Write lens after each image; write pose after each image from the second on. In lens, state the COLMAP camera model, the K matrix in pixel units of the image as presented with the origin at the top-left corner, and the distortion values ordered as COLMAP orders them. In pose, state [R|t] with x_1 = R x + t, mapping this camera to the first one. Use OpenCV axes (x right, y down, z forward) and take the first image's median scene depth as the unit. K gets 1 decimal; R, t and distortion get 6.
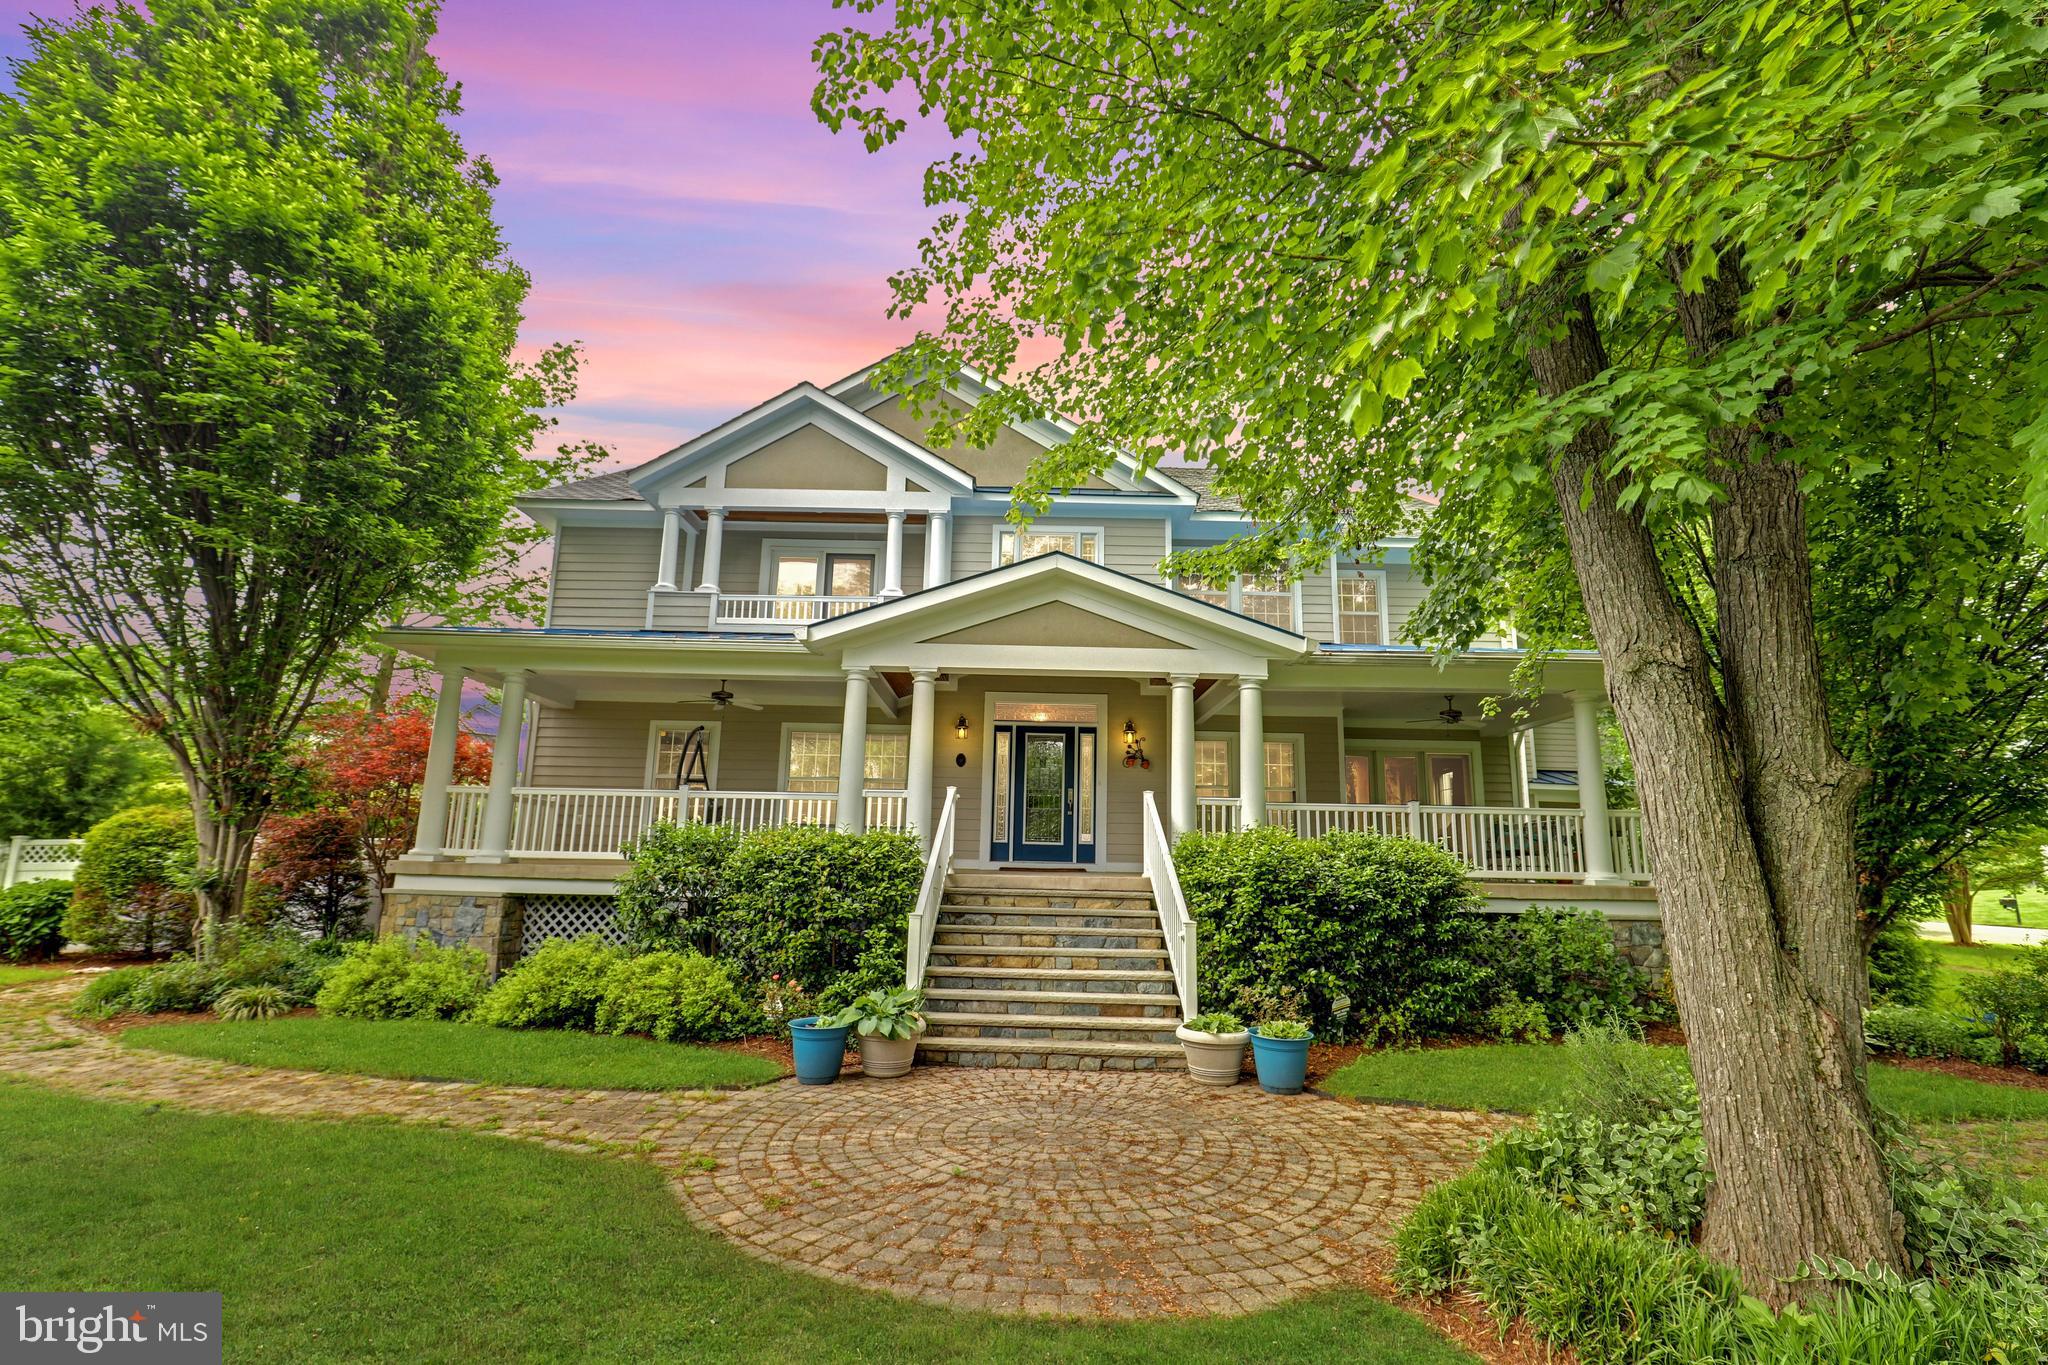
lens RADIAL K [[941.4, 0, 1020.7], [0, 941.4, 668.0], [0, 0, 1]] dist [-0.003467, 0.000371]
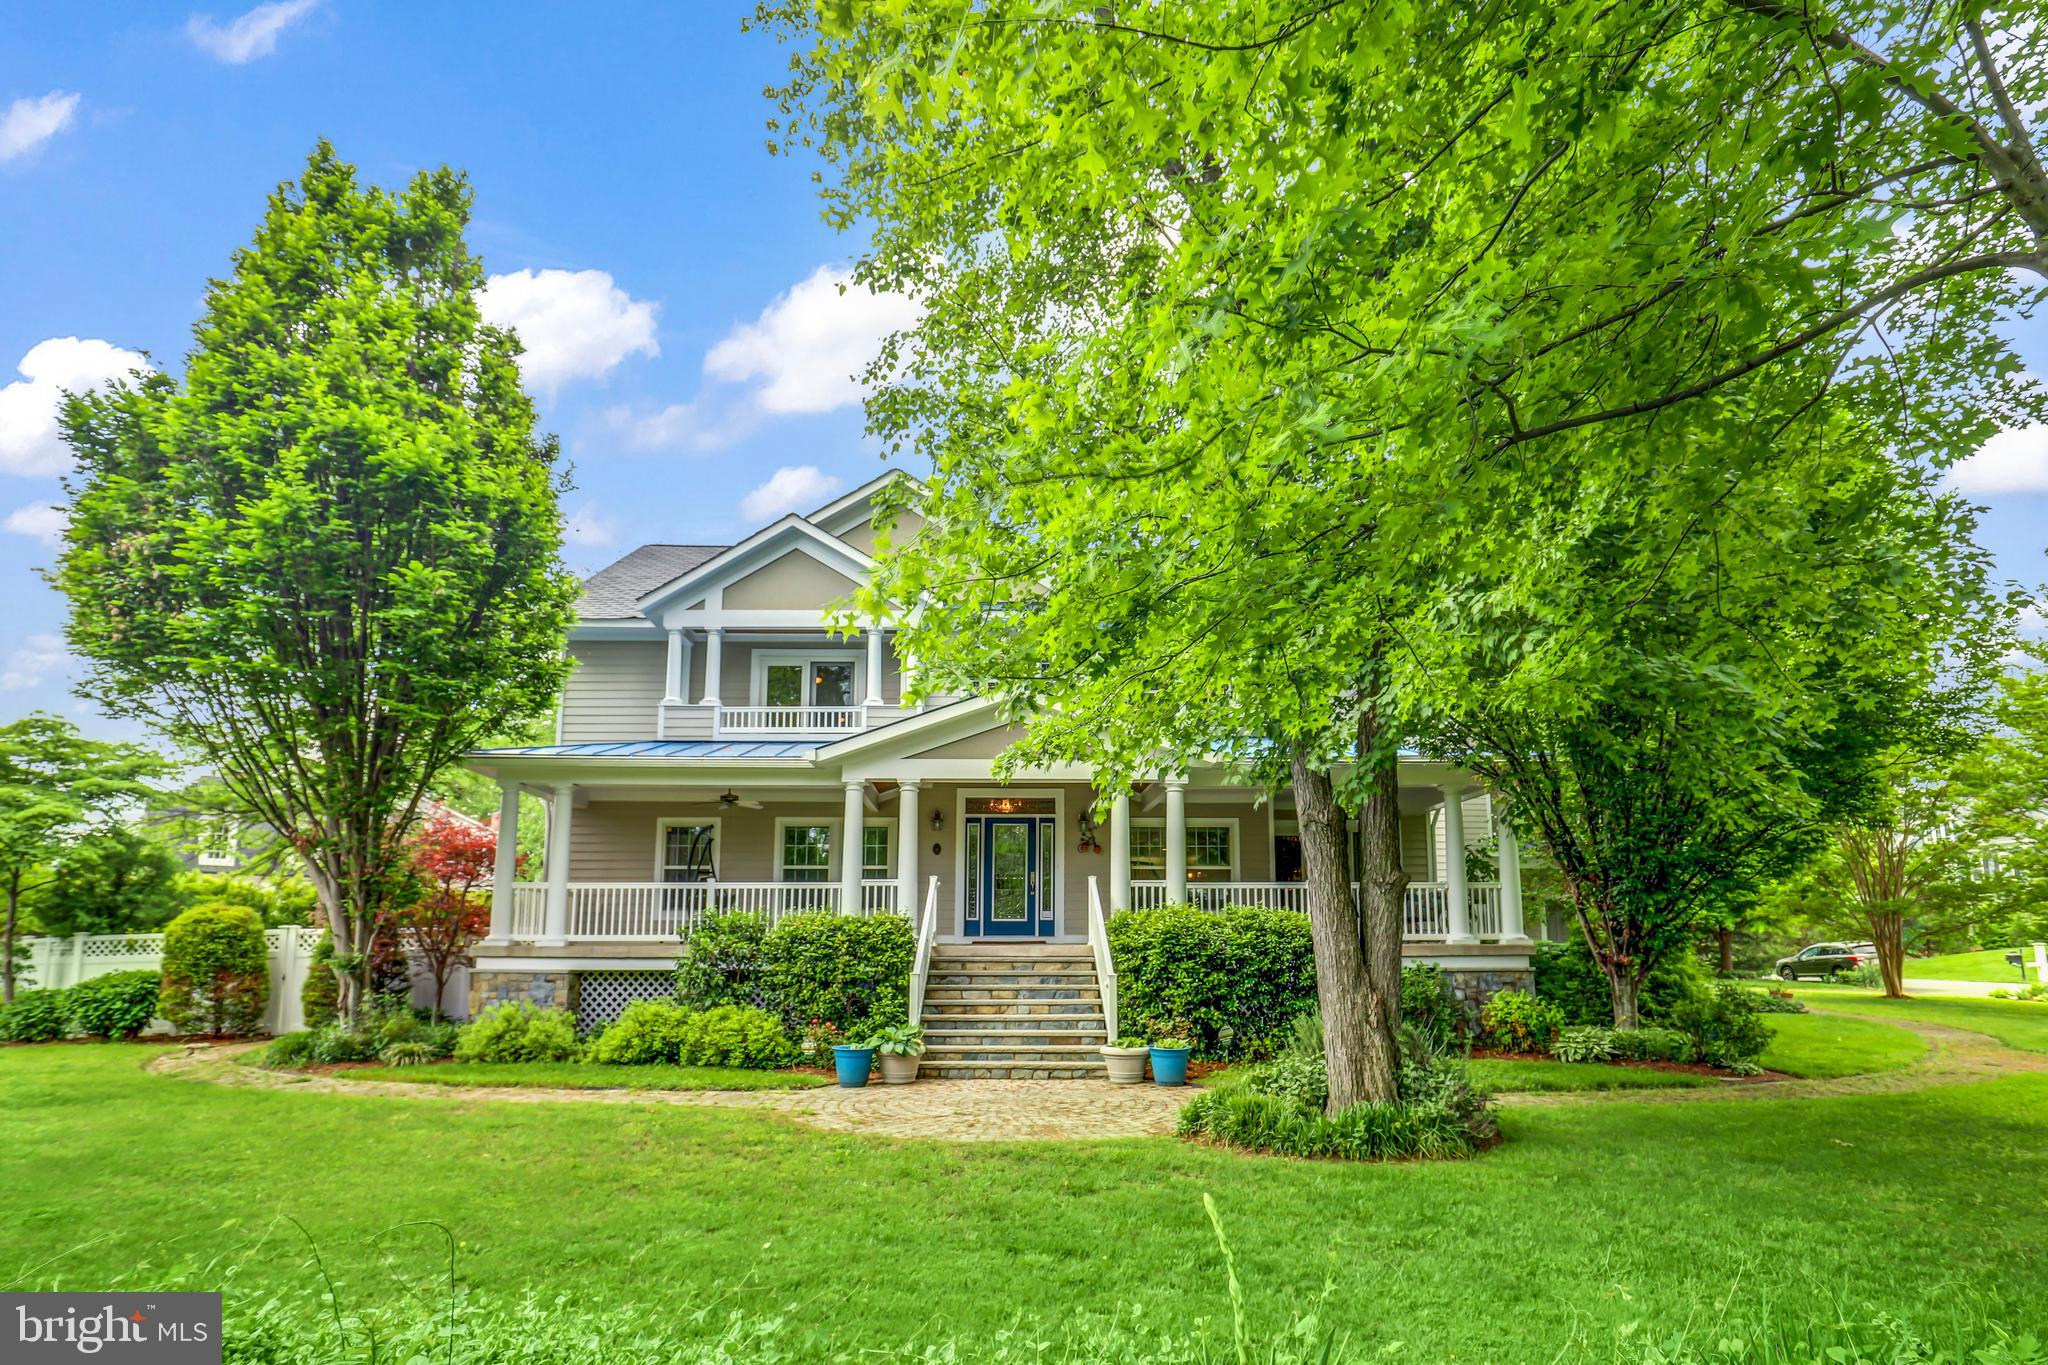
lens RADIAL K [[1164.2, 0, 1024.9], [0, 1164.2, 698.0], [0, 0, 1]] dist [-0.013665, 0.005114]
pose [[0.999348, -0.015543, 0.032602, 0.000858], [0.015672, 0.999870, -0.003700, -0.121872], [-0.032540, 0.004208, 0.999462, -0.647402]]
